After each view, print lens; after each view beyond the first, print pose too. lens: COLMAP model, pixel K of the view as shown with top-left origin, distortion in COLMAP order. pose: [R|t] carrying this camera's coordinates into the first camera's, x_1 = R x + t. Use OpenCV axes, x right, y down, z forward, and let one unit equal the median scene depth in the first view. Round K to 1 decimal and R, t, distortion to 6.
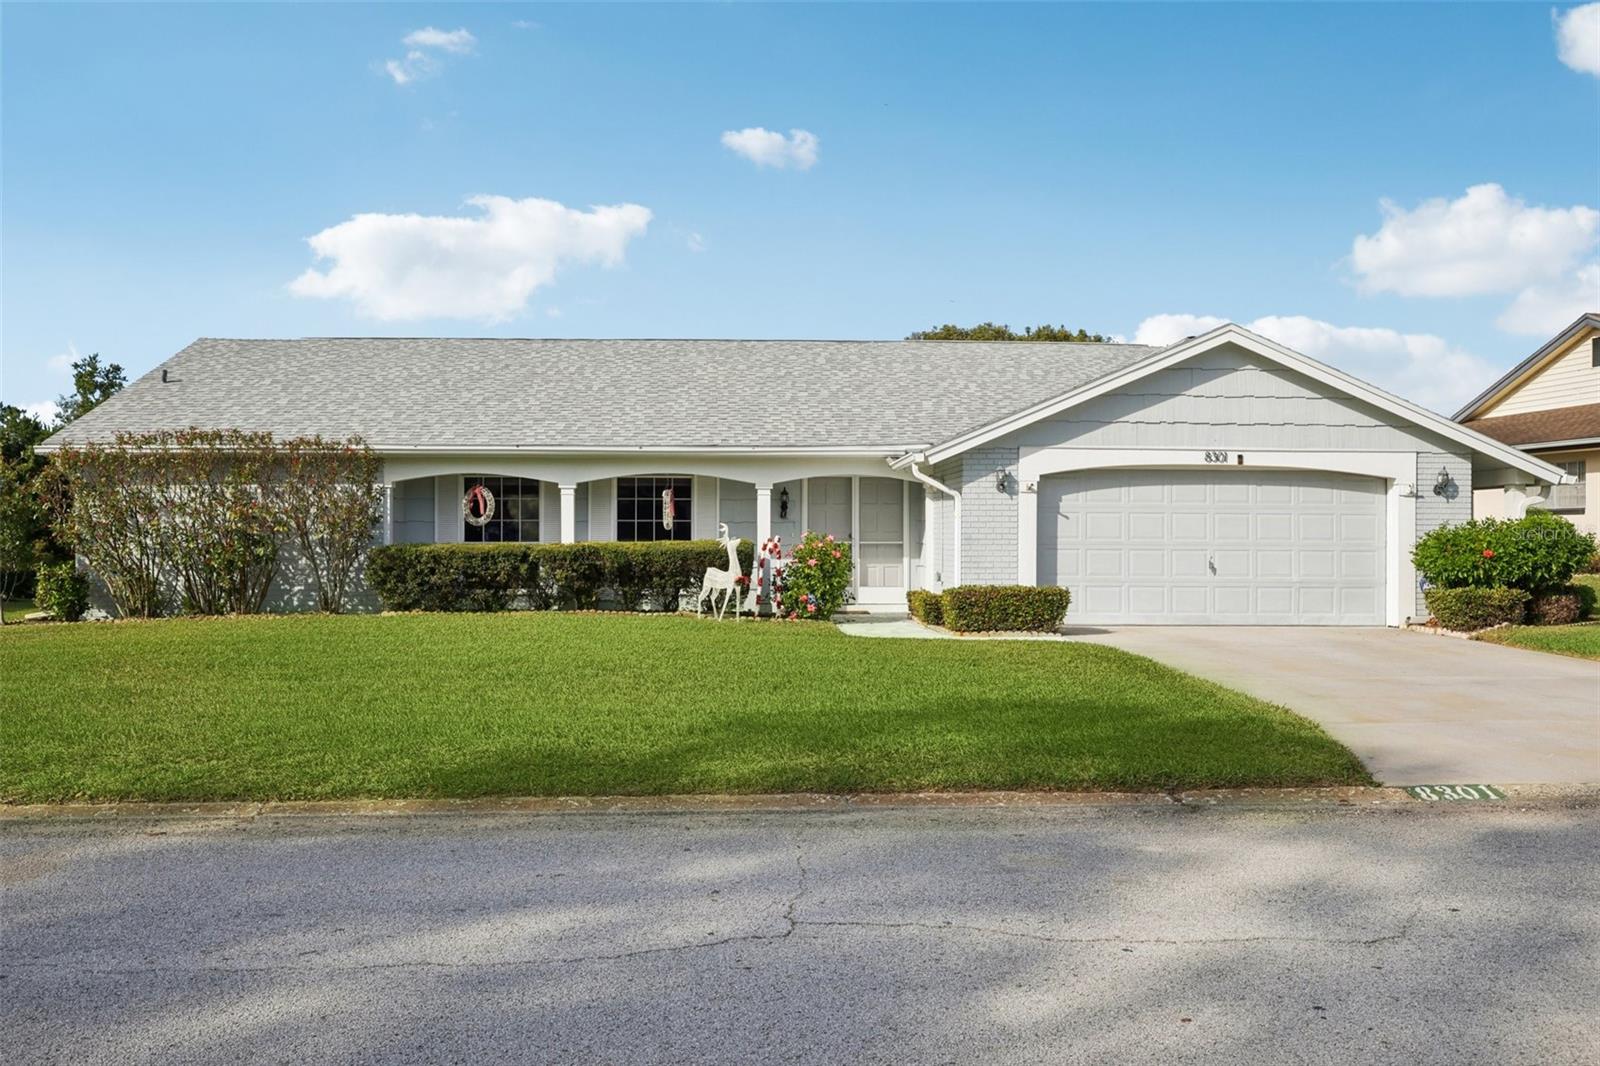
lens RADIAL K [[1255.0, 0, 808.0], [0, 1255.0, 531.4], [0, 0, 1]] dist [-0.002169, 0.003169]
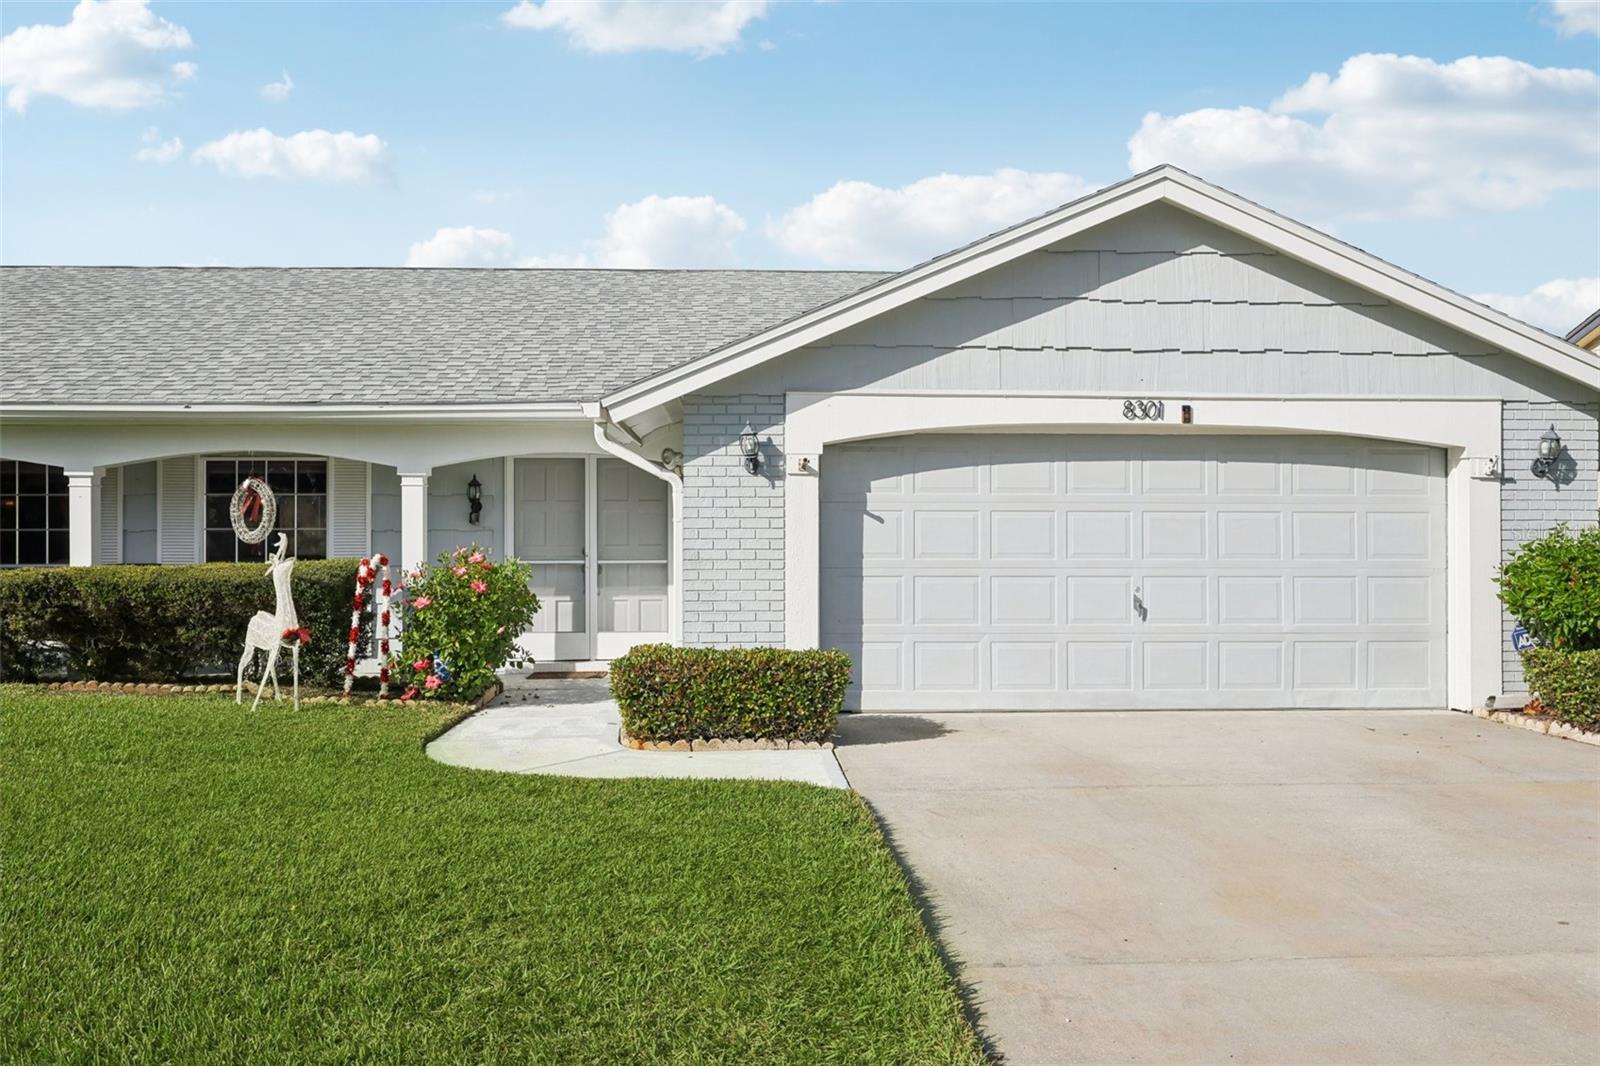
lens RADIAL K [[1255.0, 0, 814.1], [0, 1255.0, 536.2], [0, 0, 1]] dist [-0.002169, 0.003169]
pose [[0.999989, -0.004585, -0.000239, 0.177173], [0.004584, 0.999986, -0.002680, -0.002493], [0.000251, 0.002679, 0.999996, 0.438401]]
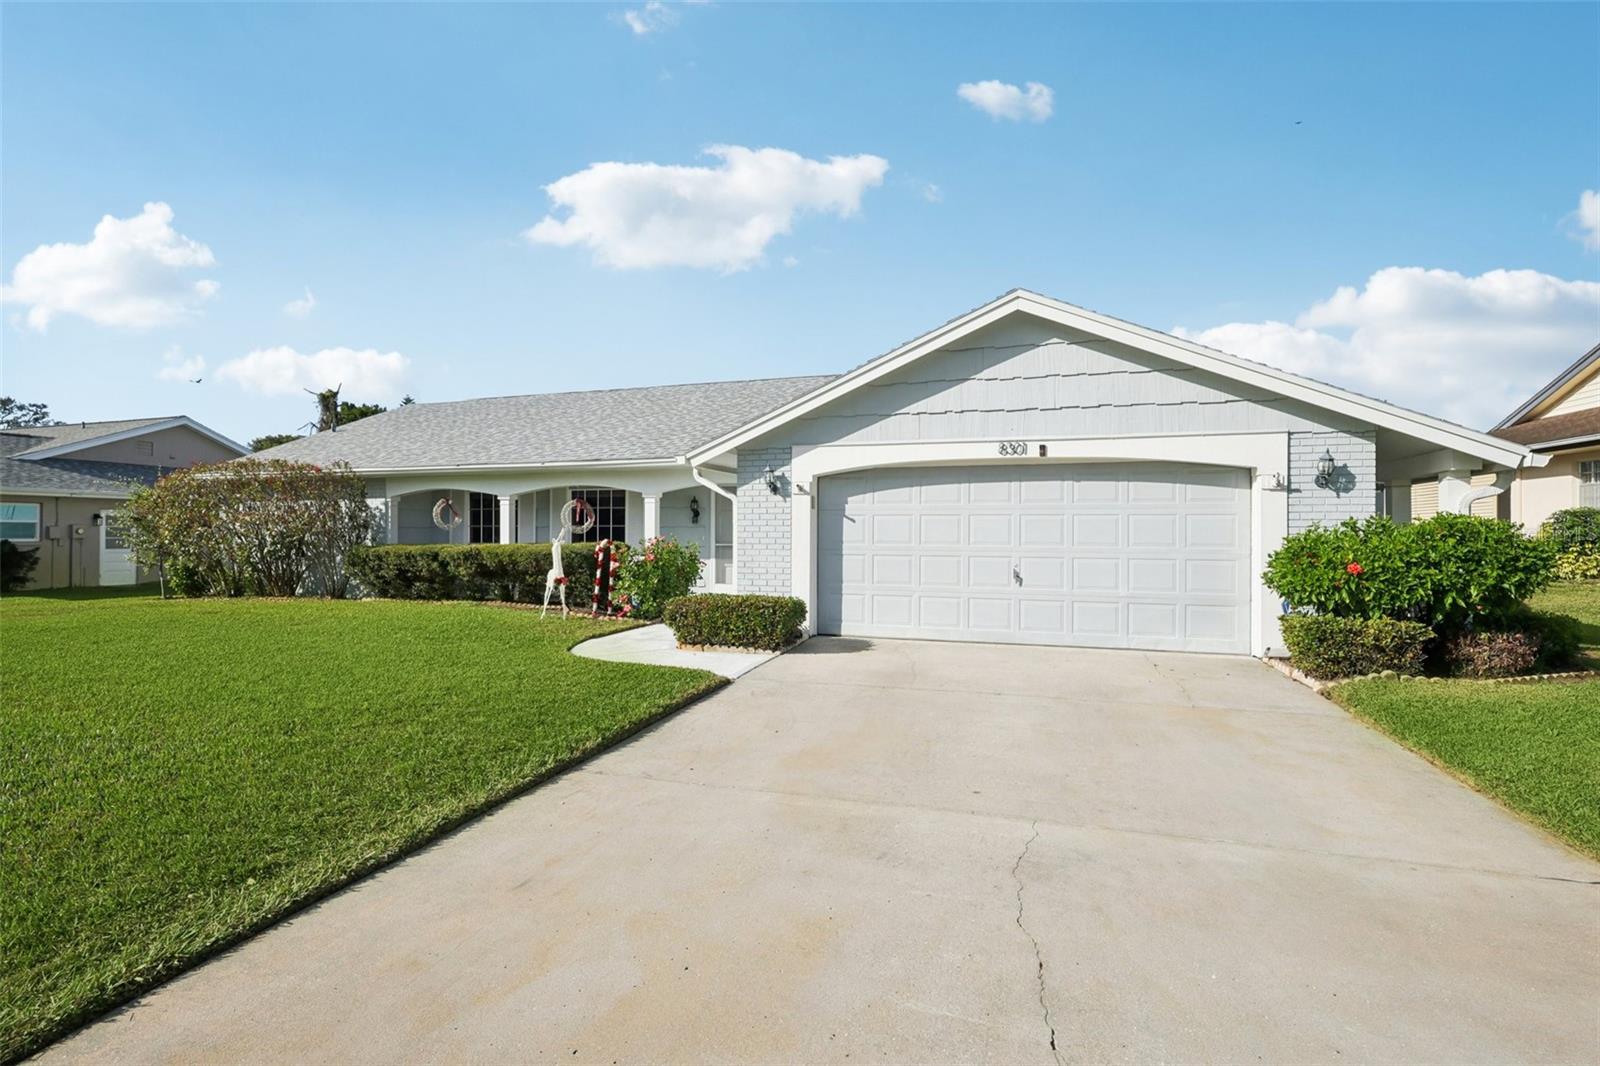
lens RADIAL K [[749.4, 0, 804.4], [0, 749.4, 530.4], [0, 0, 1]] dist [-0.002851, 0.000414]
pose [[0.936545, -0.002131, -0.350542, 0.367790], [0.000697, 0.999991, -0.004216, -0.001563], [0.350547, 0.003704, 0.936538, 0.466233]]
